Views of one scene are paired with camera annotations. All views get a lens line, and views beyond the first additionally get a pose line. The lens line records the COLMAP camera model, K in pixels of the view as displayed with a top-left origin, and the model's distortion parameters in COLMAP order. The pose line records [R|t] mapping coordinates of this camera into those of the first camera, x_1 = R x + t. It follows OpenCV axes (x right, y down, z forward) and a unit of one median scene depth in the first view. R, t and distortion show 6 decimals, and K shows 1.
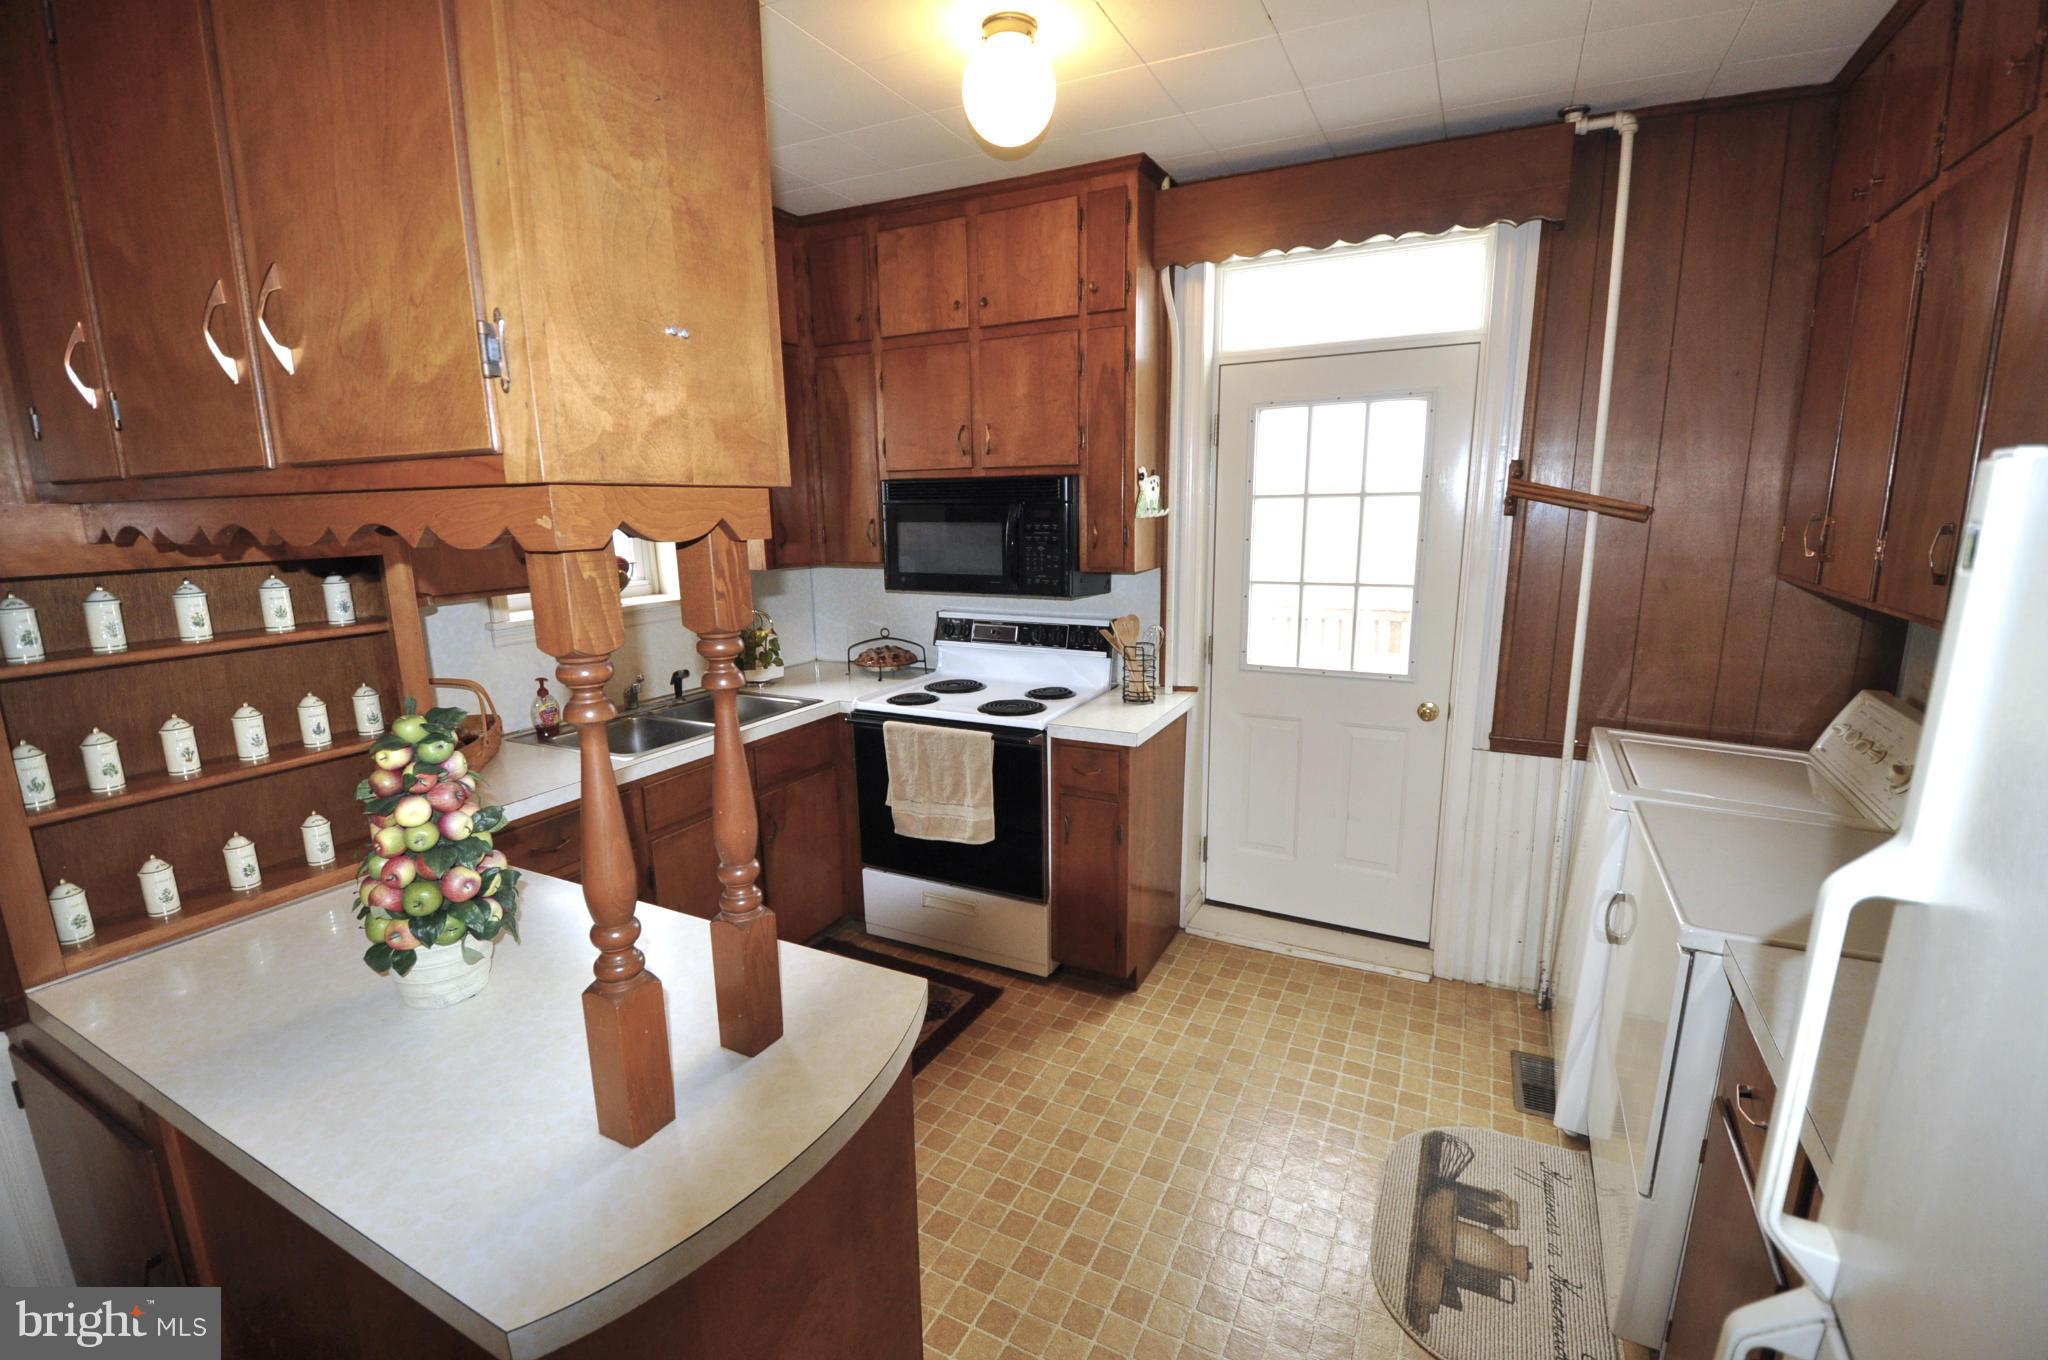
lens RADIAL K [[891.1, 0, 1029.4], [0, 891.1, 688.0], [0, 0, 1]] dist [-0.004355, -0.001925]
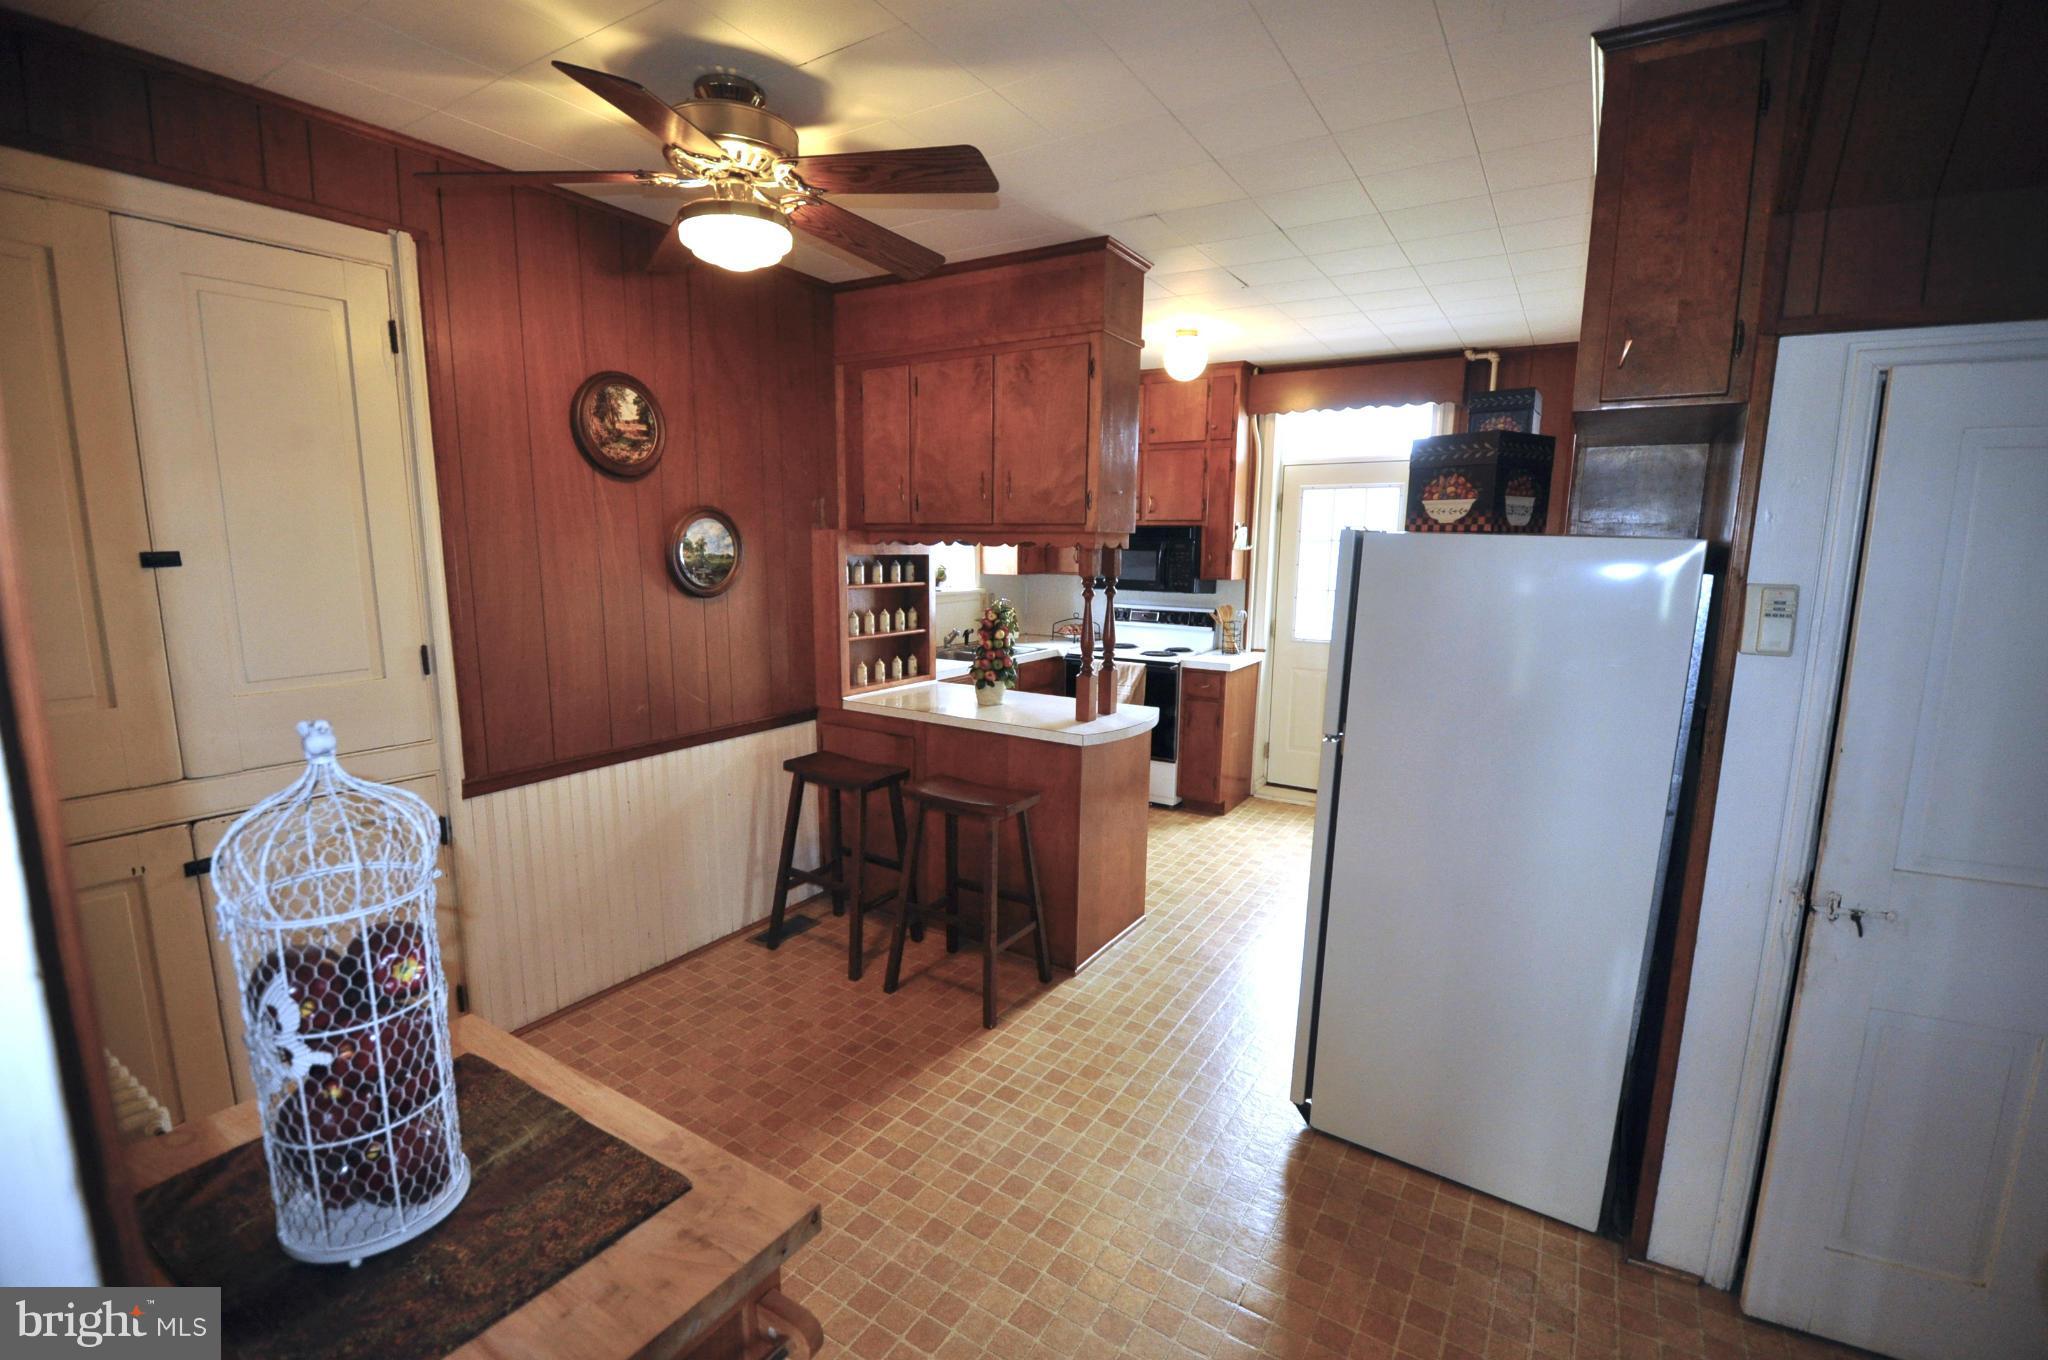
lens RADIAL K [[891.1, 0, 1015.3], [0, 891.1, 689.9], [0, 0, 1]] dist [-0.004355, -0.001925]
pose [[0.994457, 0.038925, -0.097669, -0.128572], [-0.042662, 0.998424, -0.036468, 0.171970], [0.096095, 0.040433, 0.994551, -0.804311]]
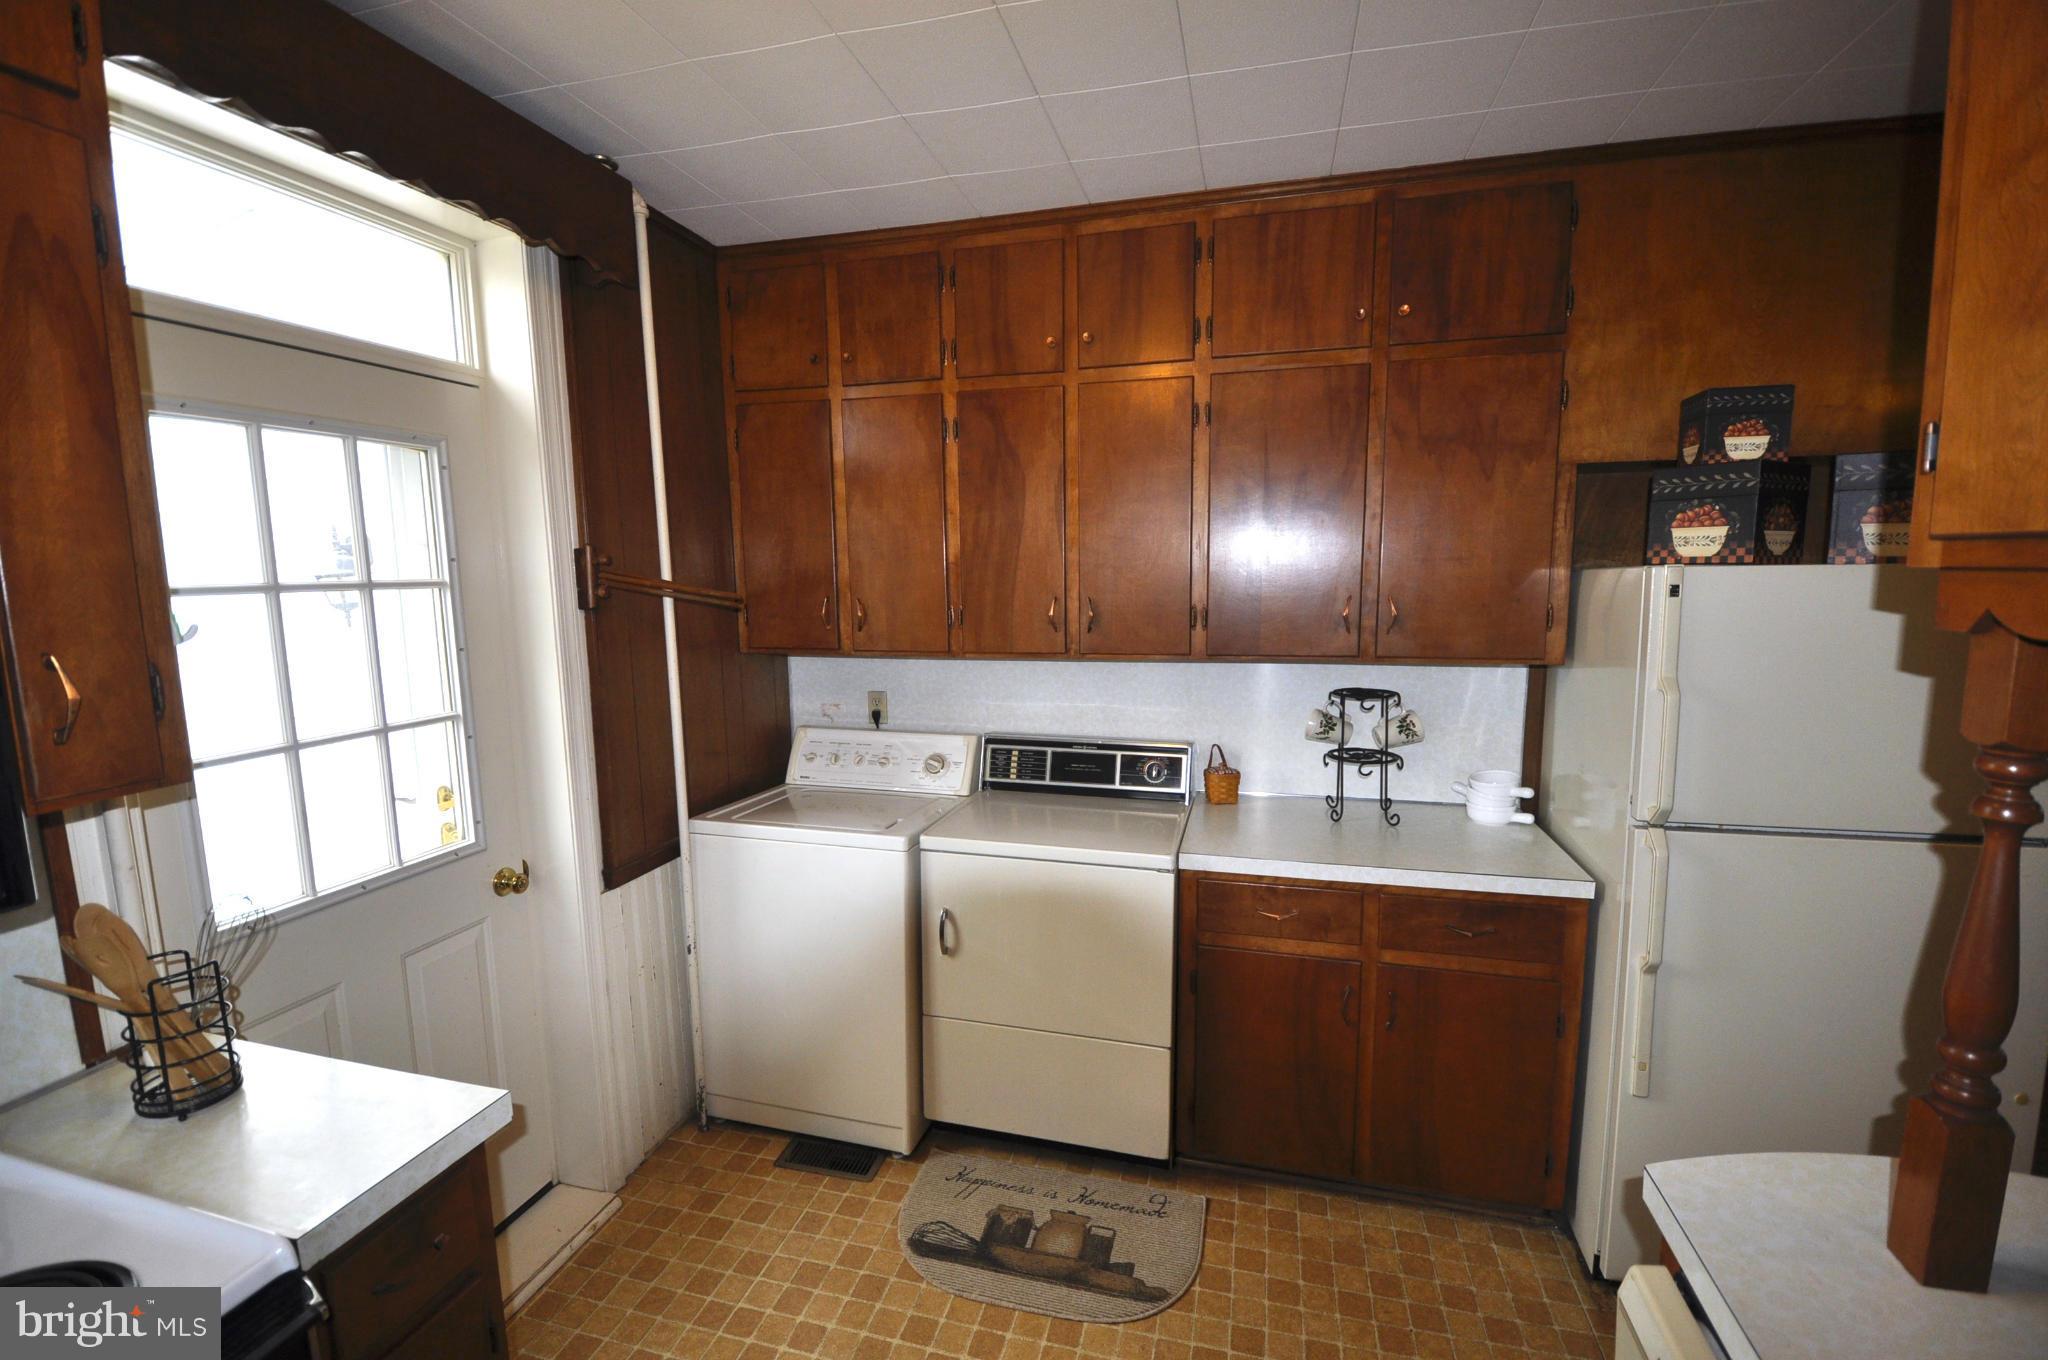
lens RADIAL K [[891.1, 0, 1033.5], [0, 891.1, 675.8], [0, 0, 1]] dist [-0.004355, -0.001925]
pose [[-0.203854, -0.106686, 0.973171, -0.515191], [0.216811, 0.964442, 0.151145, -0.239411], [-0.954692, 0.241805, -0.173475, 1.079155]]
